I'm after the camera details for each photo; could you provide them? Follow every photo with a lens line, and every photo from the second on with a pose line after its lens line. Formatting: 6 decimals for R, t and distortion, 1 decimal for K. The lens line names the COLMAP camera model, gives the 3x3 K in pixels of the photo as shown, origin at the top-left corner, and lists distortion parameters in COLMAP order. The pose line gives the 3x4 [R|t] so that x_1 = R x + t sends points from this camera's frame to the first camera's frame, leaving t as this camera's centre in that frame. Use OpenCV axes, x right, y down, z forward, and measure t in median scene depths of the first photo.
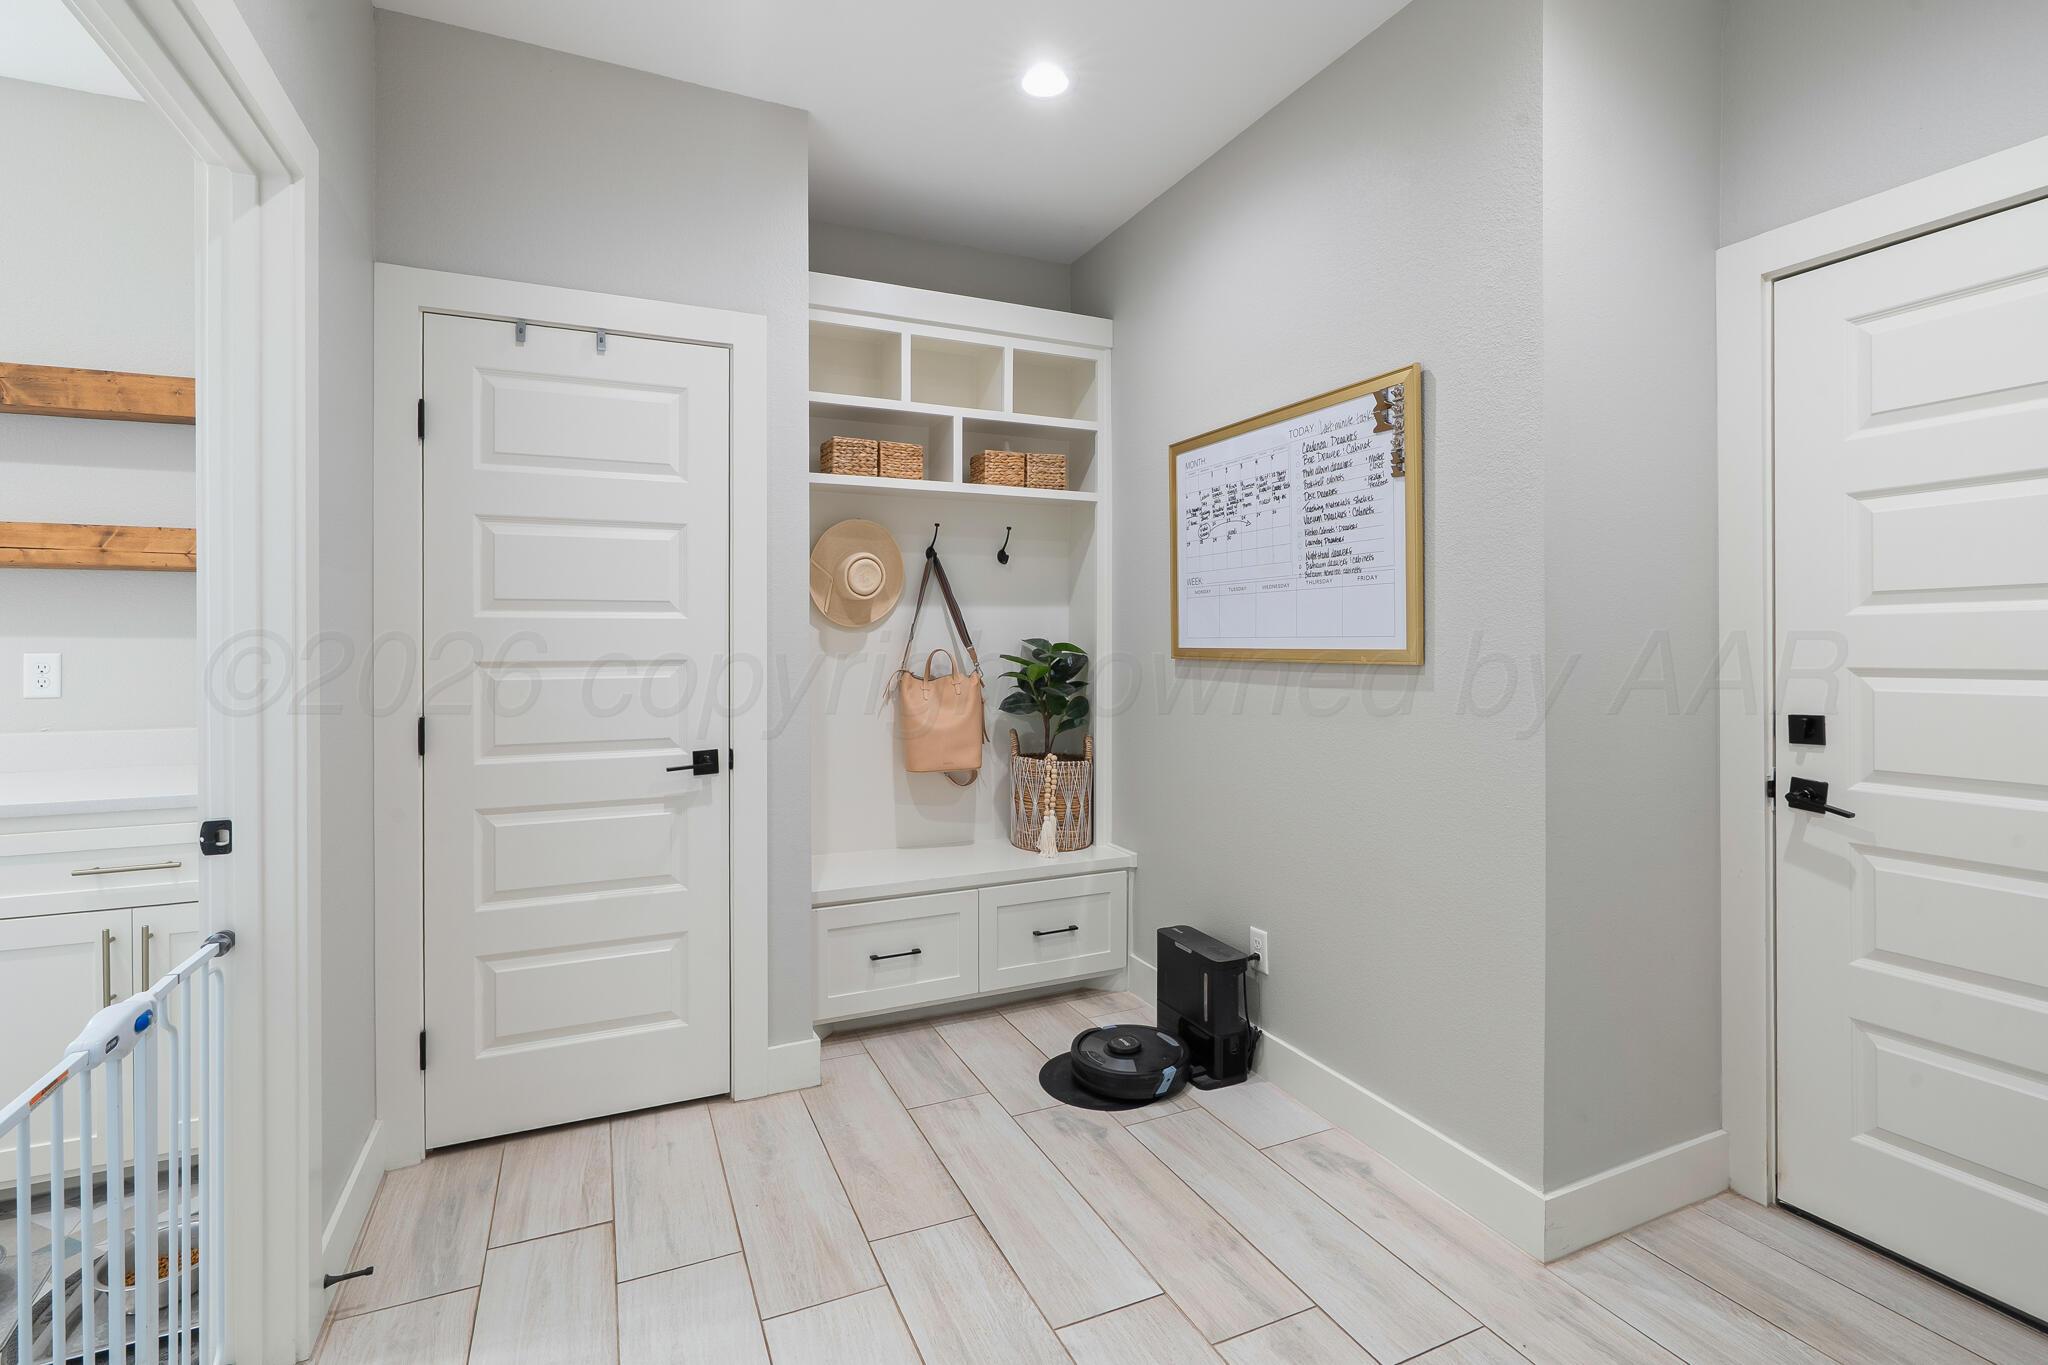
lens RADIAL K [[939.6, 0, 1028.7], [0, 939.6, 612.0], [0, 0, 1]] dist [-0.008111, 0.001532]
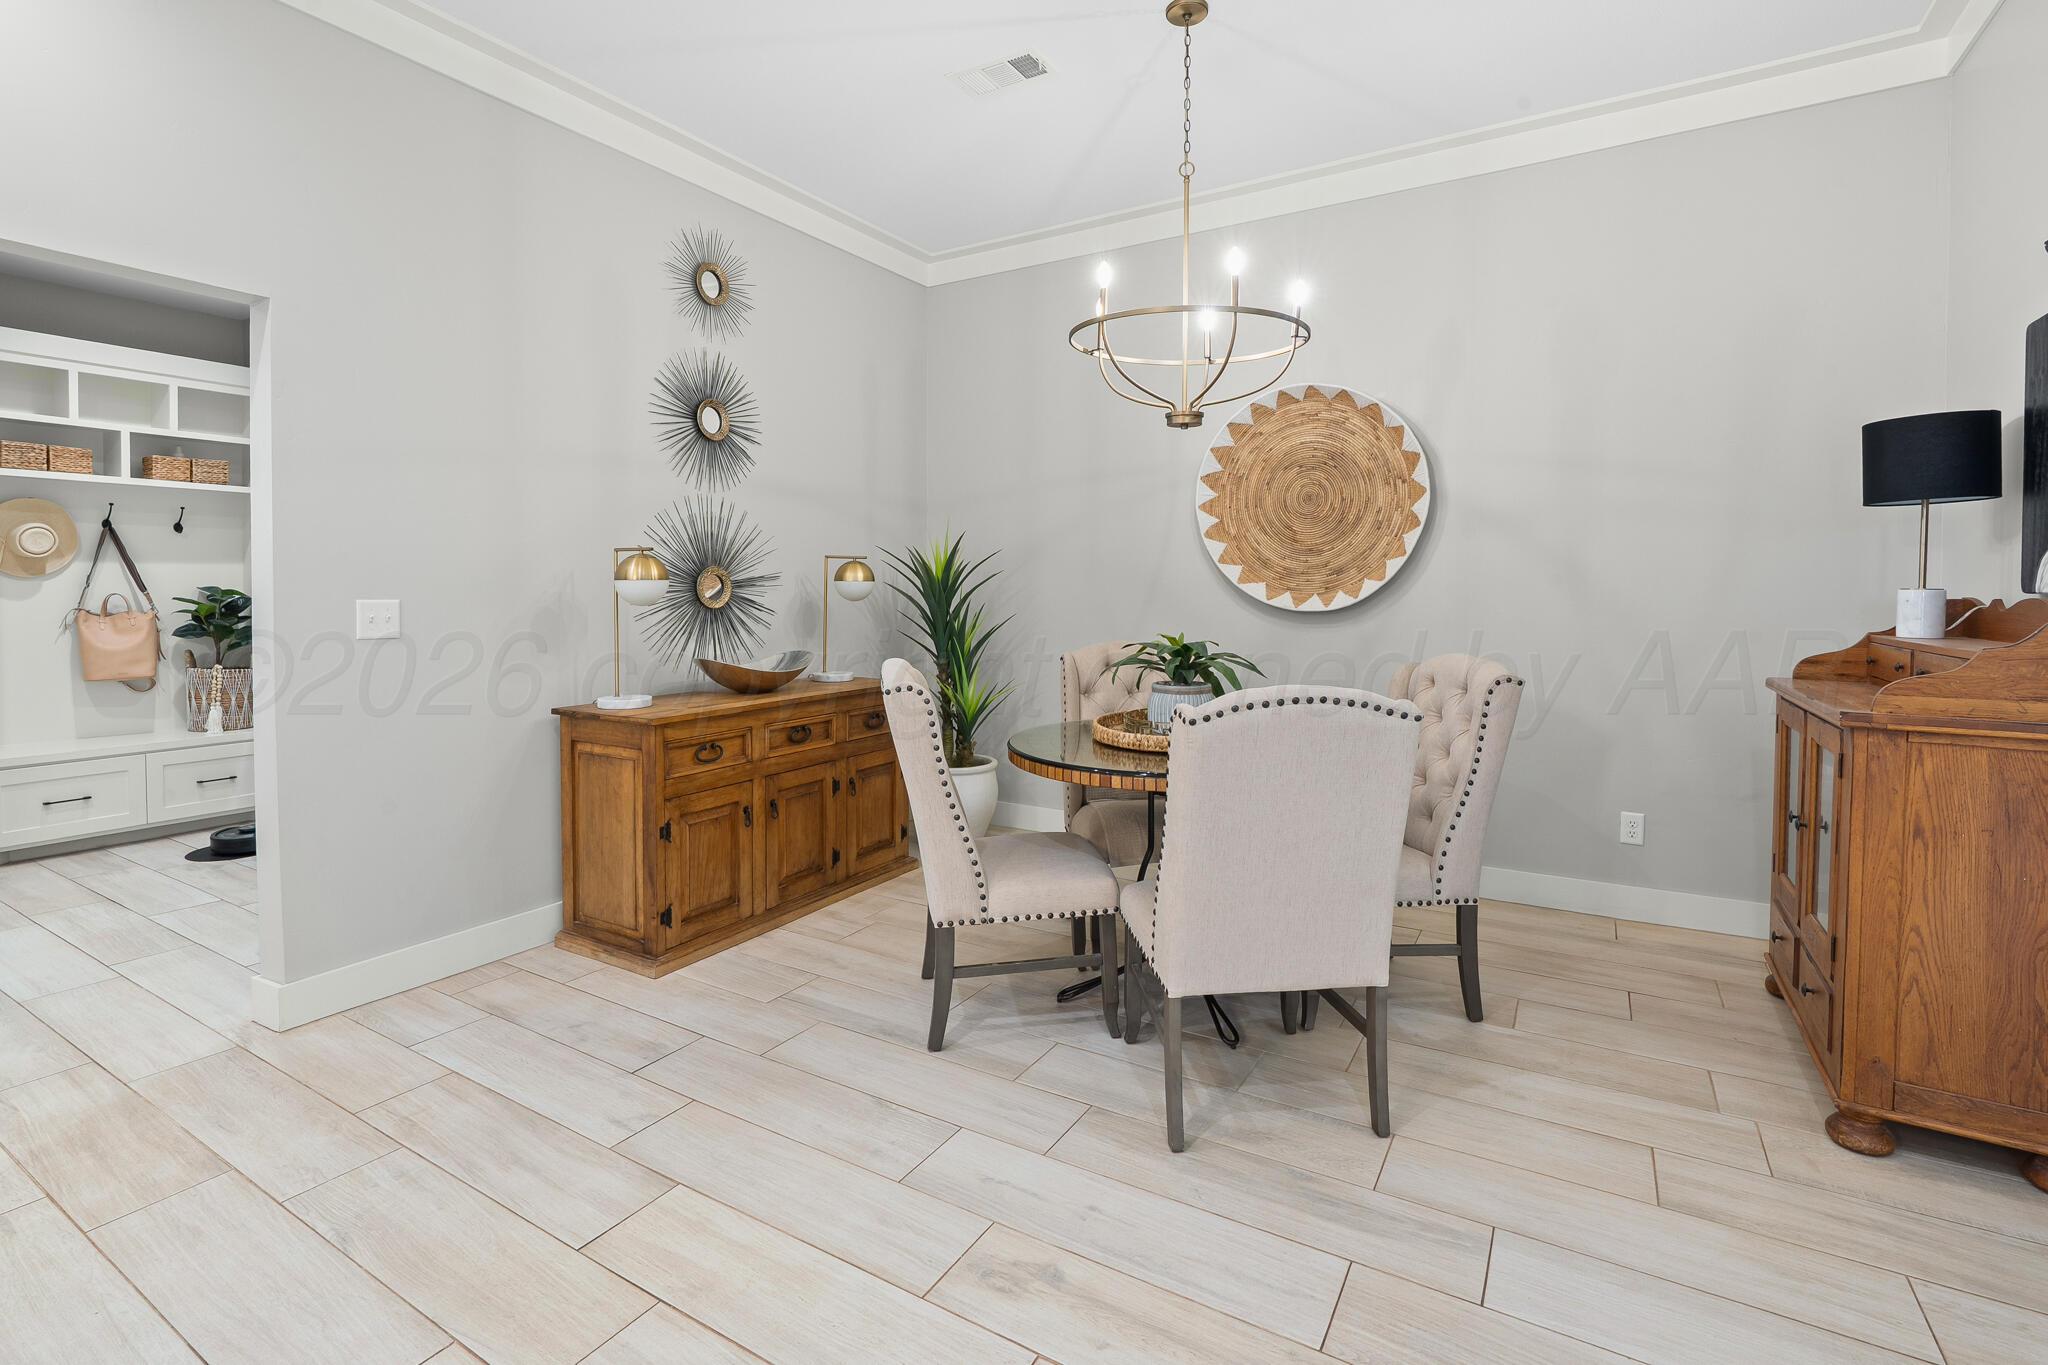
lens RADIAL K [[939.6, 0, 1003.7], [0, 939.6, 605.1], [0, 0, 1]] dist [-0.008111, 0.001532]
pose [[0.831595, -0.003769, 0.555370, 0.231698], [-0.023039, 0.998882, 0.041277, -0.030746], [-0.554905, -0.047121, 0.830578, -0.881337]]
